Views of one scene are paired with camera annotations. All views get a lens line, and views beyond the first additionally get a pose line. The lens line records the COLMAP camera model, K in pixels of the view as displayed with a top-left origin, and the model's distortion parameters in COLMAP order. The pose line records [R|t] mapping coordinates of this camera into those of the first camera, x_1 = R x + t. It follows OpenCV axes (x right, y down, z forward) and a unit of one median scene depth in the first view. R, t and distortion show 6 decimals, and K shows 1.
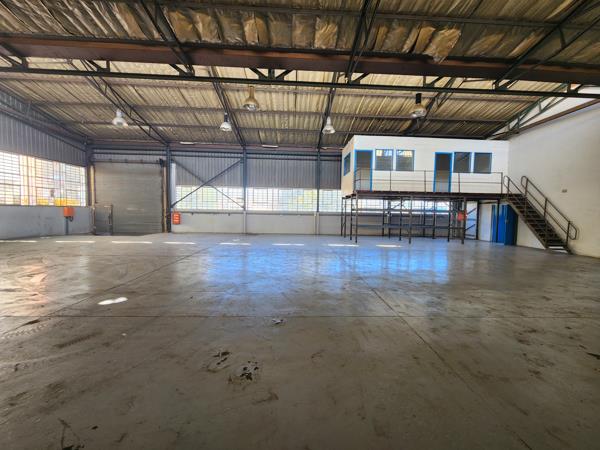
lens RADIAL K [[246.1, 0, 296.7], [0, 246.1, 212.9], [0, 0, 1]] dist [0.002113, 0.000030]
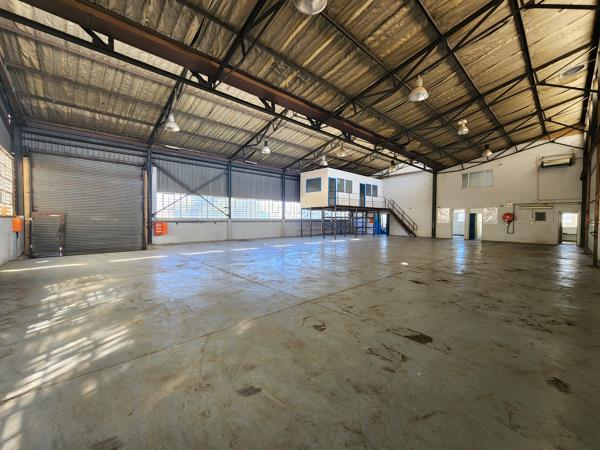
lens RADIAL K [[246.1, 0, 303.0], [0, 246.1, 222.8], [0, 0, 1]] dist [0.002113, 0.000030]
pose [[0.758199, -0.024462, 0.651565, -0.674179], [0.010407, 0.999623, 0.025419, -0.016099], [-0.651941, -0.012492, 0.758167, -0.027827]]
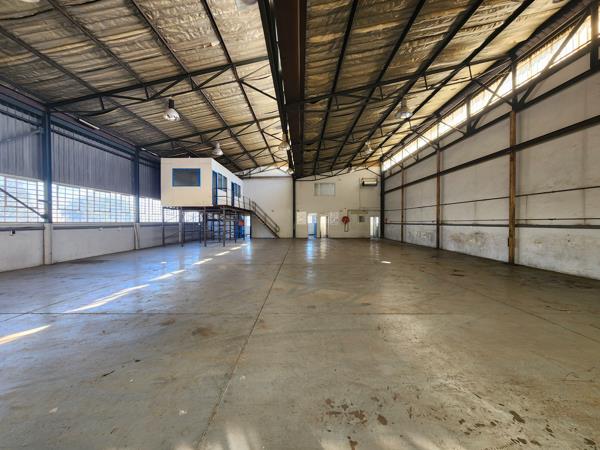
lens RADIAL K [[246.1, 0, 302.7], [0, 246.1, 223.6], [0, 0, 1]] dist [0.002113, 0.000030]
pose [[0.034296, -0.026857, 0.999051, -0.750473], [0.006800, 0.999622, 0.026639, -0.019882], [-0.999389, 0.005880, 0.034465, 0.410537]]
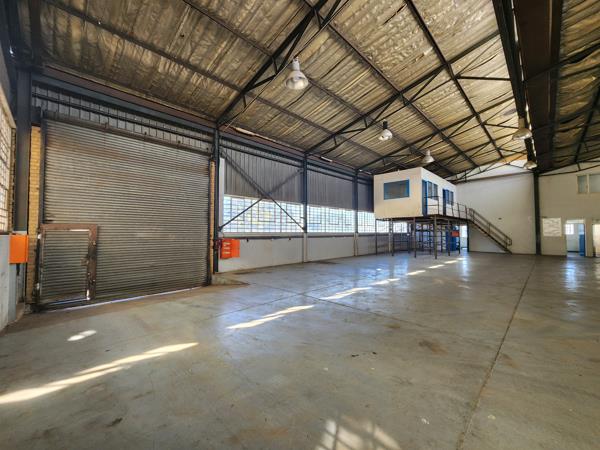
lens RADIAL K [[246.1, 0, 304.2], [0, 246.1, 223.1], [0, 0, 1]] dist [0.002113, 0.000030]
pose [[0.730086, 0.006411, 0.683325, -0.761931], [0.017613, 0.999447, -0.028195, -0.020076], [-0.683128, 0.032620, 0.729570, 0.423033]]
